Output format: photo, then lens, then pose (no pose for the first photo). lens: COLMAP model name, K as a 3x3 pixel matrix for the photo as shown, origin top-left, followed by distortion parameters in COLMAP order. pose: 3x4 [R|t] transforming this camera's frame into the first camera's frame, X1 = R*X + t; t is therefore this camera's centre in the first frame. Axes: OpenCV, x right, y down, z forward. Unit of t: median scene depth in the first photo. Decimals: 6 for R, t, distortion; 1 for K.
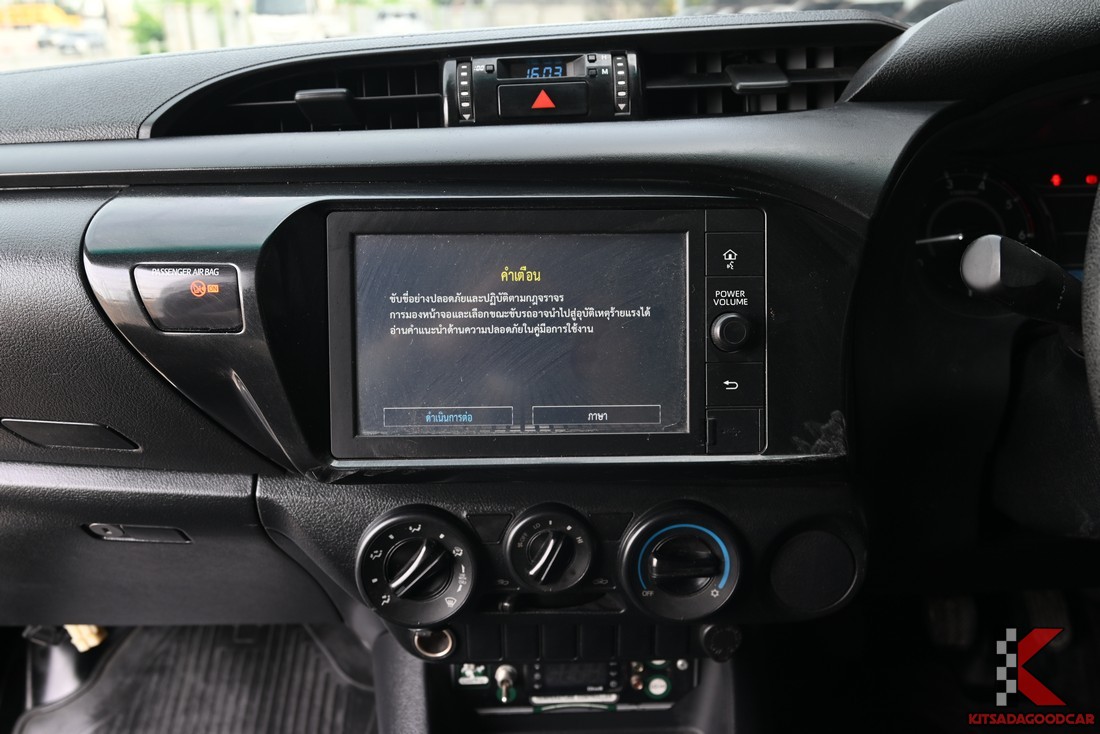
lens RADIAL K [[829.8, 0, 547.4], [0, 829.8, 364.2], [0, 0, 1]] dist [-0.003093, 0.012557]
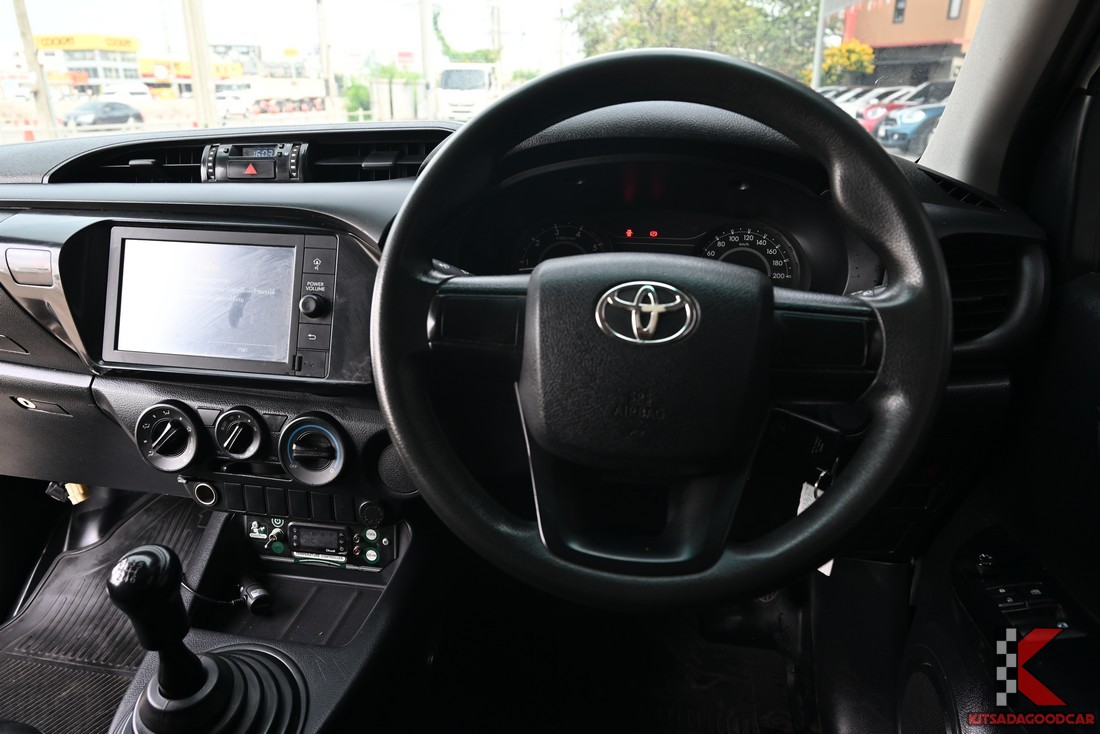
lens RADIAL K [[742.6, 0, 550.2], [0, 742.6, 367.2], [0, 0, 1]] dist [-0.002922, 0.011796]
pose [[0.980334, 0.078378, -0.181112, 0.904351], [-0.085564, 0.995812, -0.032195, 0.086691], [0.177830, 0.047058, 0.982935, -0.383156]]
